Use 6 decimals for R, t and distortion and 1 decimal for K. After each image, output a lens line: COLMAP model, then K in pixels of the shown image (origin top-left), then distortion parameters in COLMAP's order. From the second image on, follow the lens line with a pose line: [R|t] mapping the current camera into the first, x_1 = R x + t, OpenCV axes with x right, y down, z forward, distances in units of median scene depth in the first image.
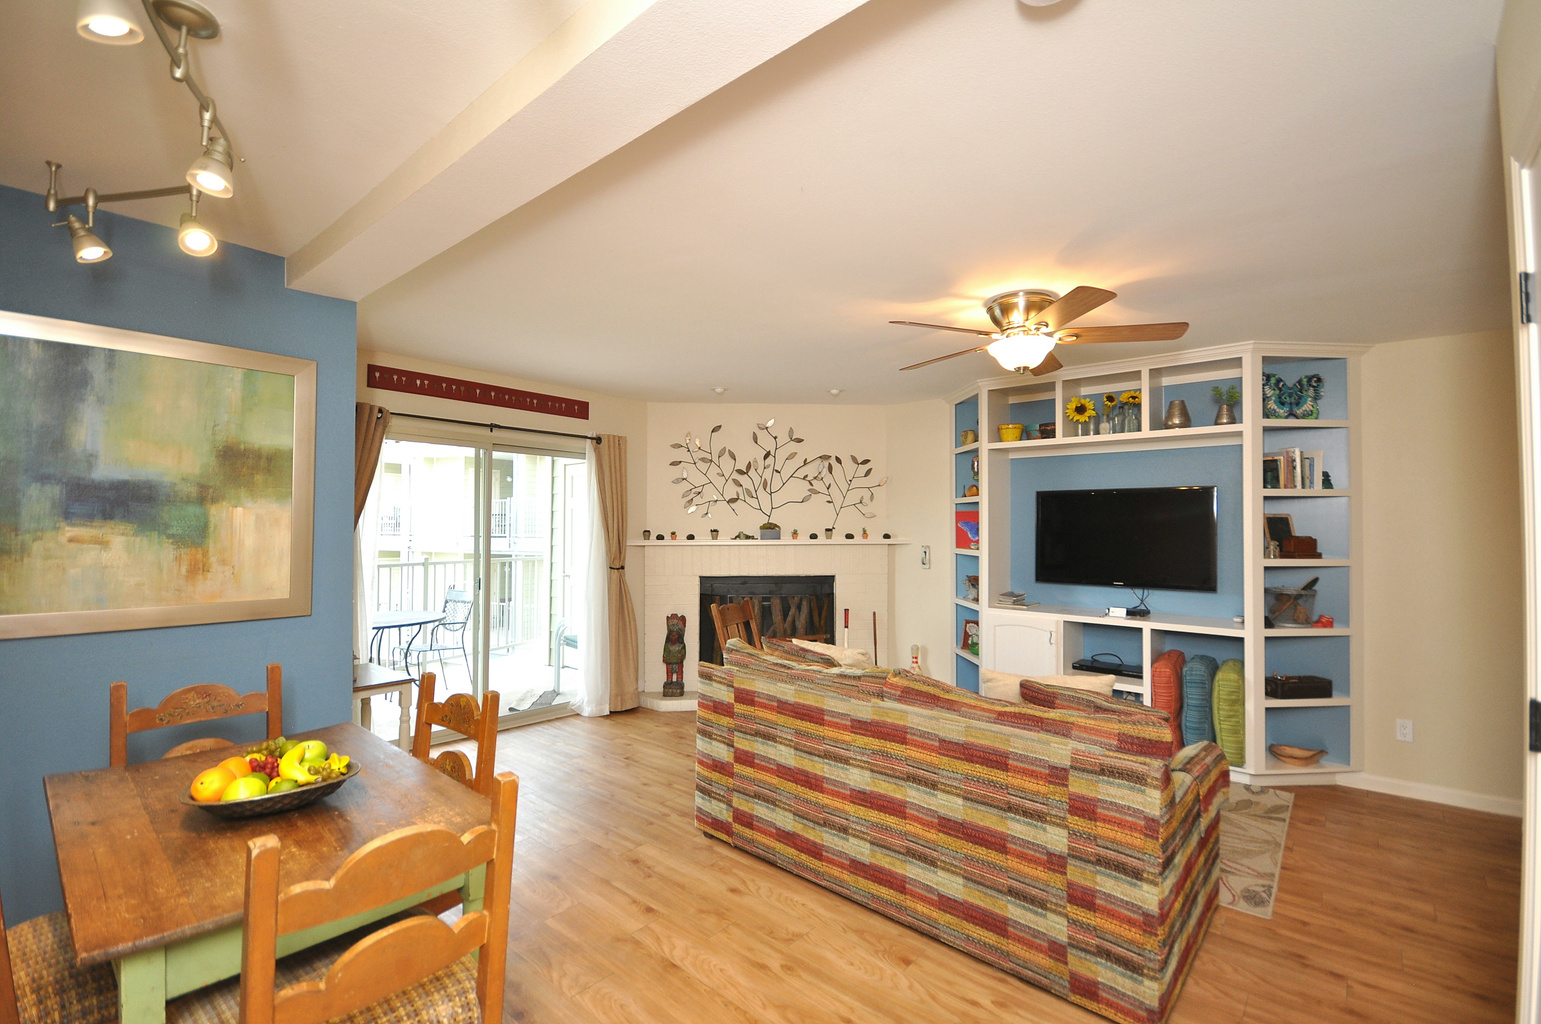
lens RADIAL K [[685.0, 0, 753.3], [0, 685.0, 512.1], [0, 0, 1]] dist [-0.007915, -0.000813]
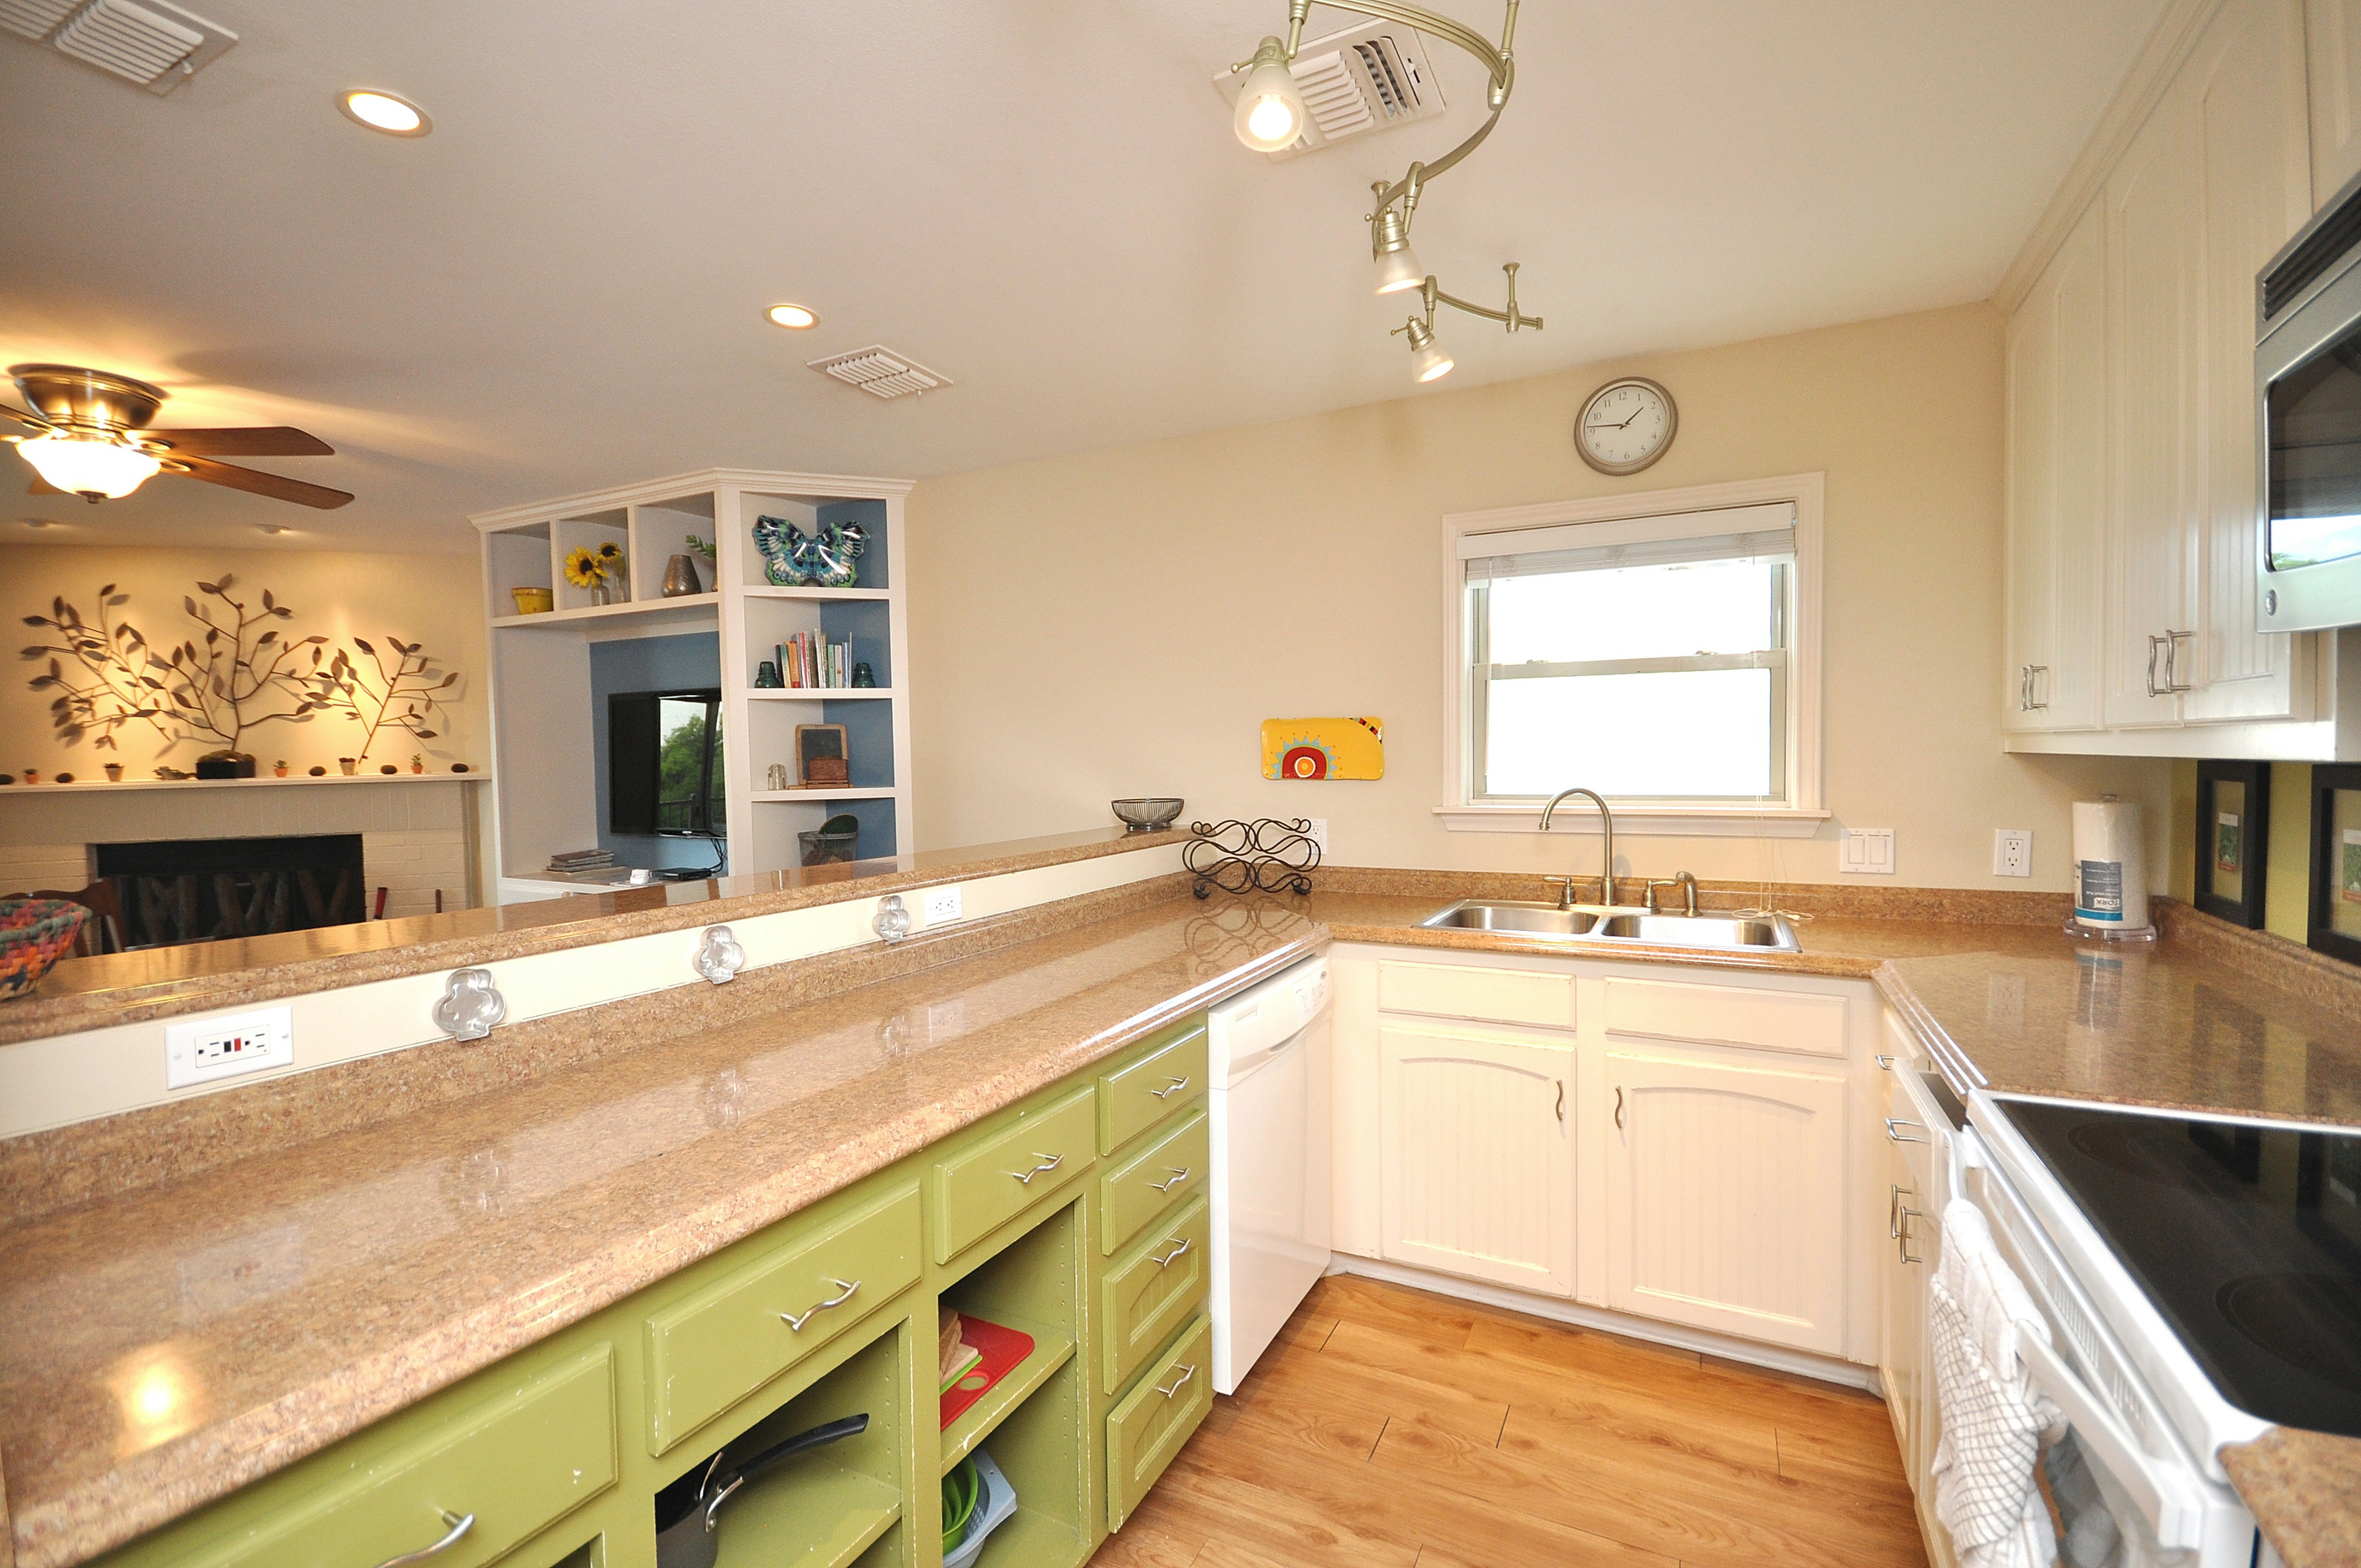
lens RADIAL K [[1049.6, 0, 1154.2], [0, 1049.6, 784.1], [0, 0, 1]] dist [-0.007915, -0.000813]
pose [[0.971212, -0.021892, 0.237210, 0.596530], [0.010547, 0.998744, 0.048991, 0.009383], [-0.237984, -0.045079, 0.970222, -0.077846]]
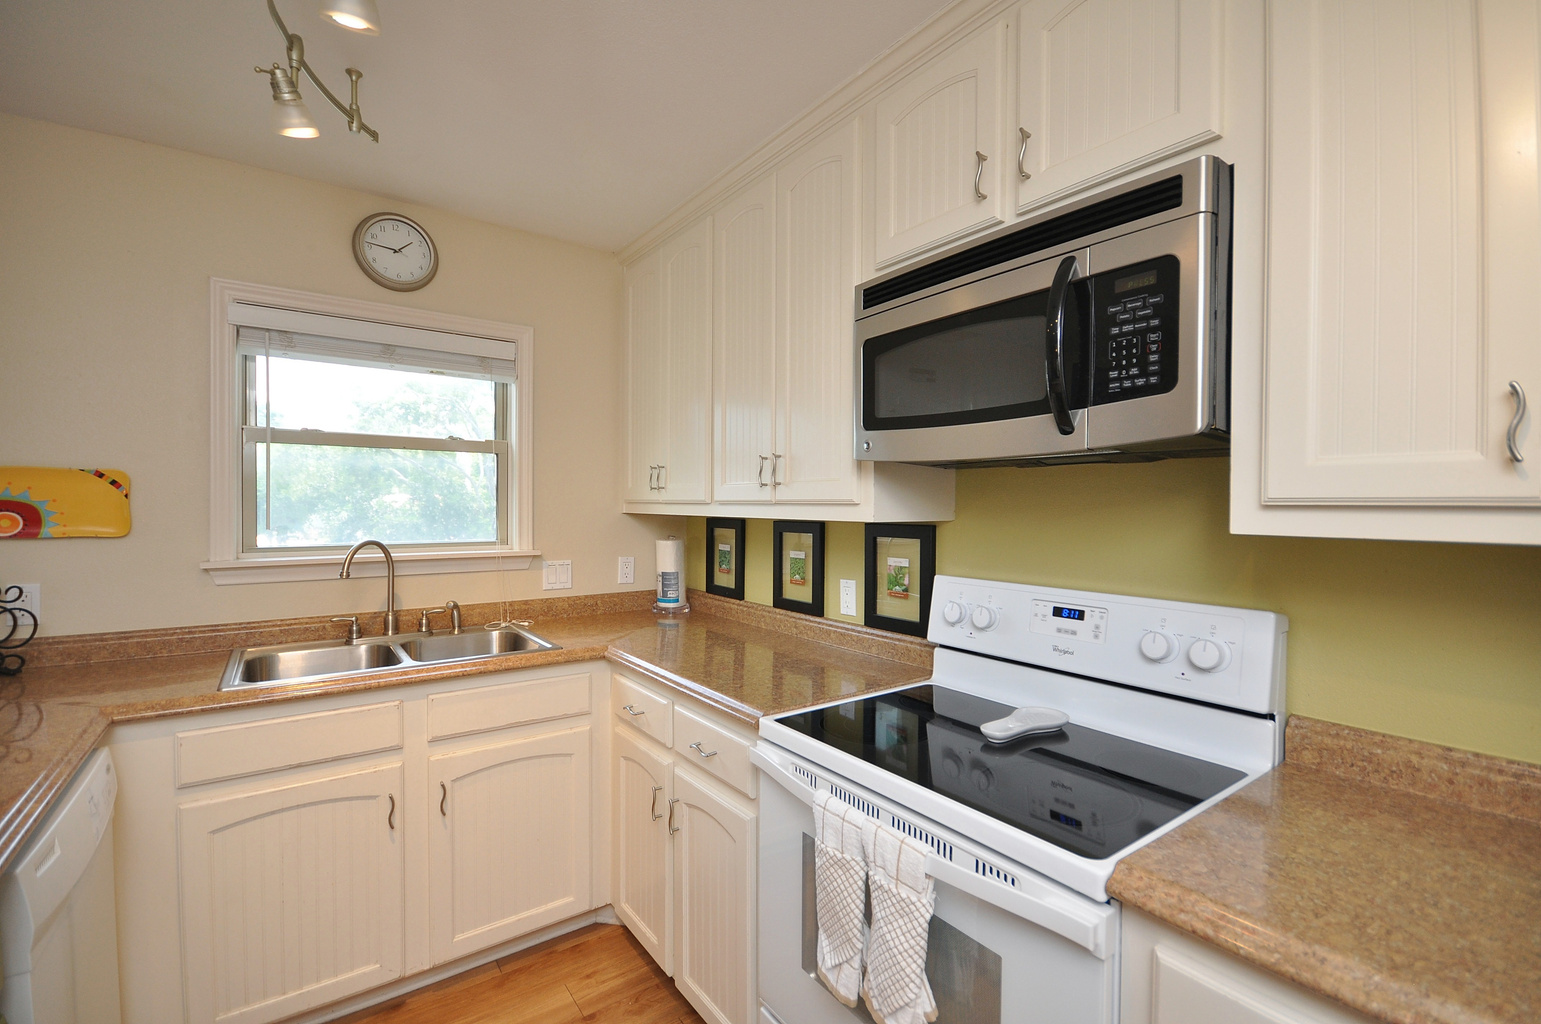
lens RADIAL K [[677.7, 0, 770.5], [0, 677.7, 512.0], [0, 0, 1]] dist [-0.008388, -0.000208]
pose [[0.194362, -0.011244, 0.980865, 0.580026], [-0.027236, 0.999487, 0.016855, 0.009240], [-0.980552, -0.029990, 0.193956, 0.056573]]
